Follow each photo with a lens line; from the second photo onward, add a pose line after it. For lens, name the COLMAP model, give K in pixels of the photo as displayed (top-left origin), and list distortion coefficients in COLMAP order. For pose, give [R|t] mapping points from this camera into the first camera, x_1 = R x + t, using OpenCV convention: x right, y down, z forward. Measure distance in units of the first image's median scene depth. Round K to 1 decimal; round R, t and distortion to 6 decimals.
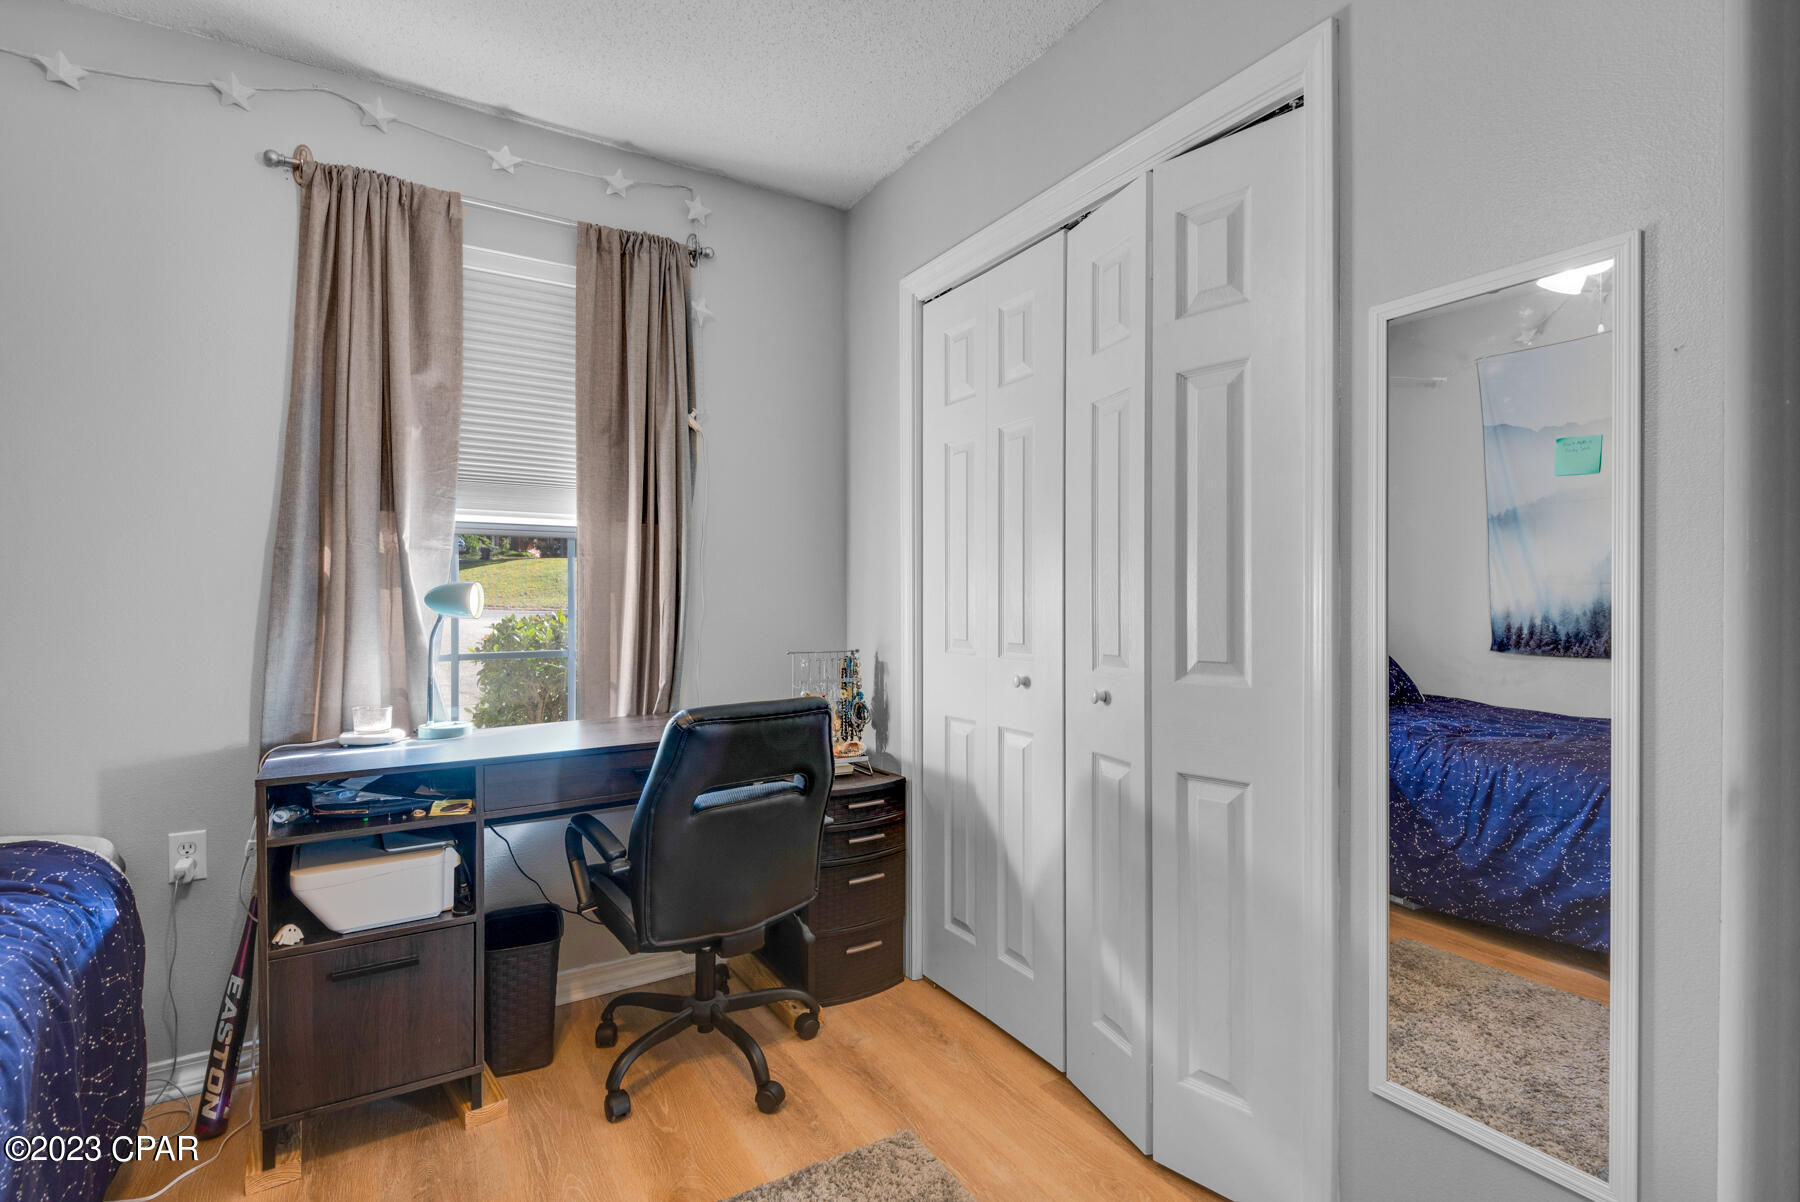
lens RADIAL K [[834.4, 0, 900.0], [0, 834.4, 601.0], [0, 0, 1]] dist [0.023565, -0.019667]
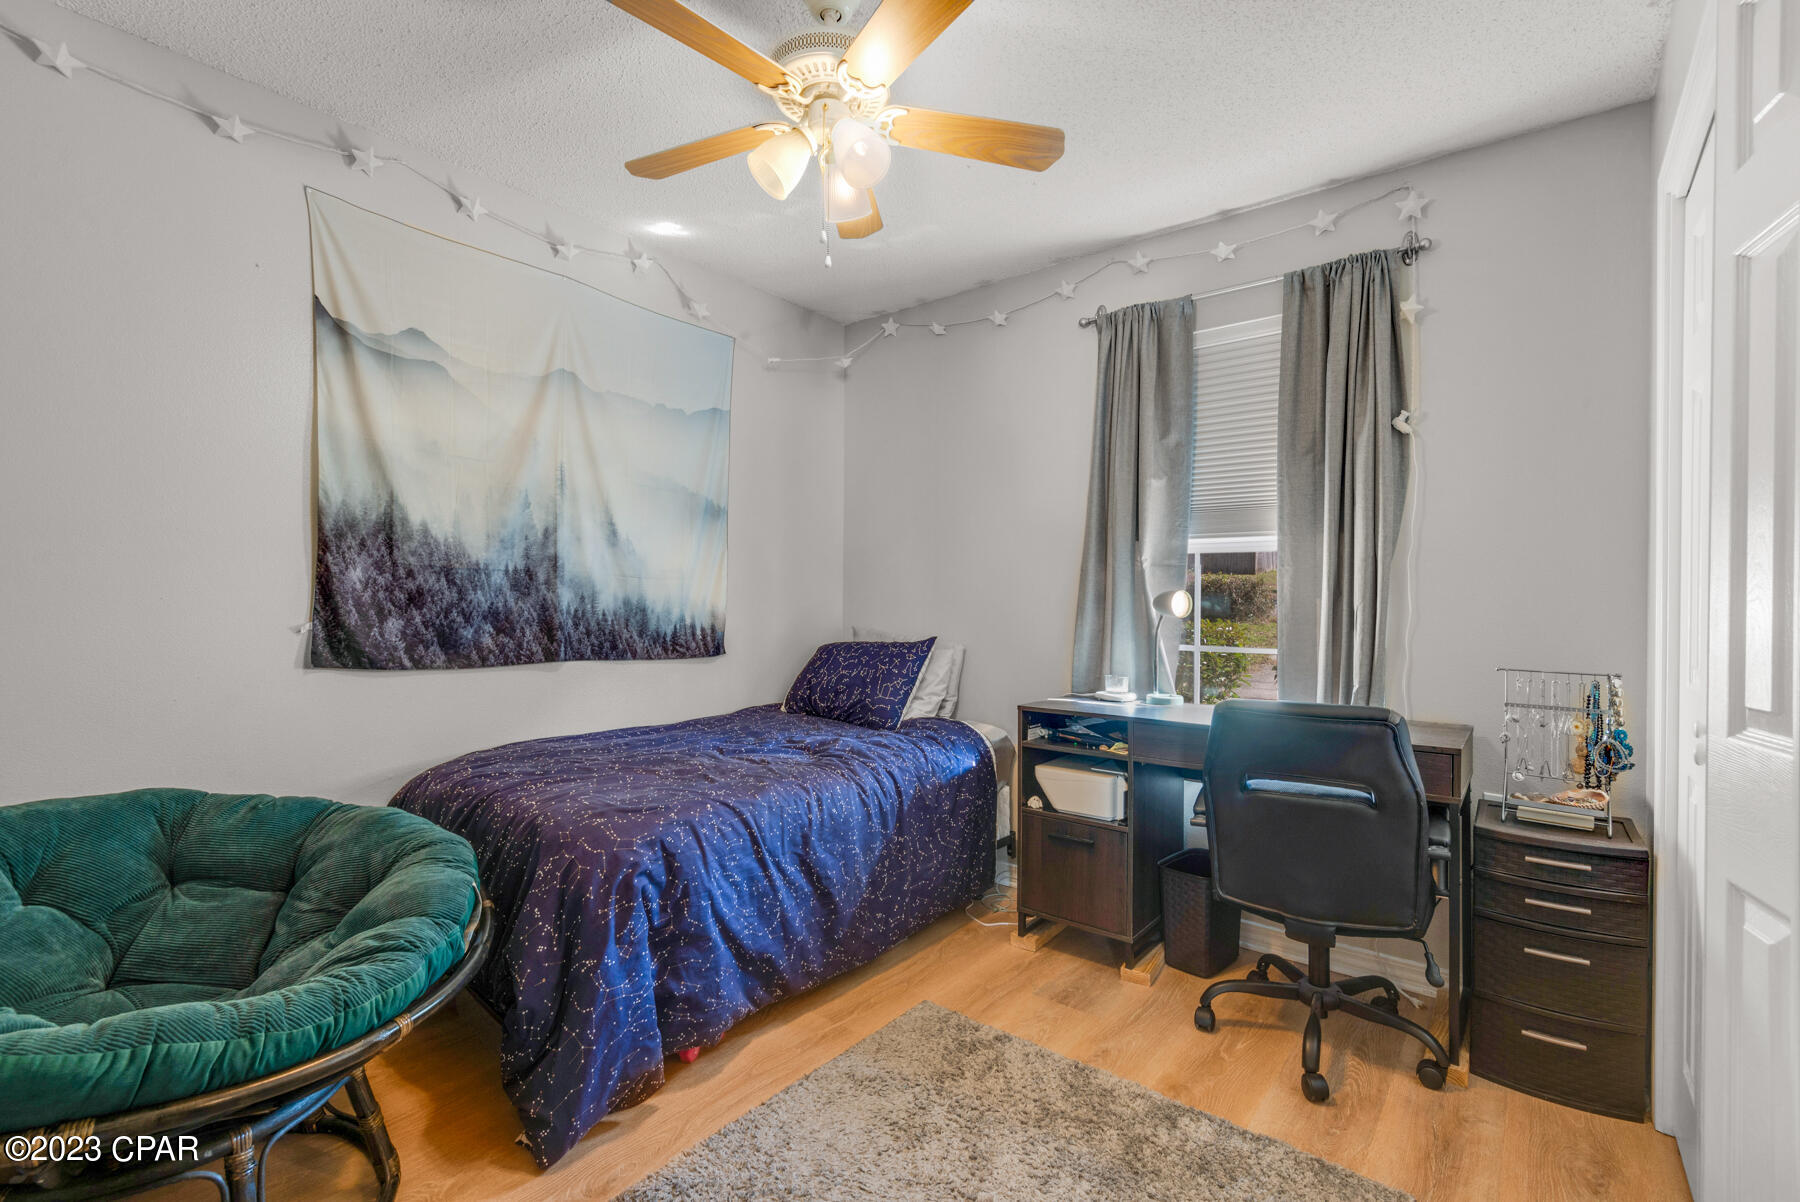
lens RADIAL K [[808.5, 0, 898.2], [0, 808.5, 602.5], [0, 0, 1]] dist [0.035327, -0.024430]
pose [[0.342933, 0.008320, -0.939323, 0.532024], [-0.015764, 0.999871, 0.003101, -0.000200], [0.939227, 0.013744, 0.343020, 0.143462]]
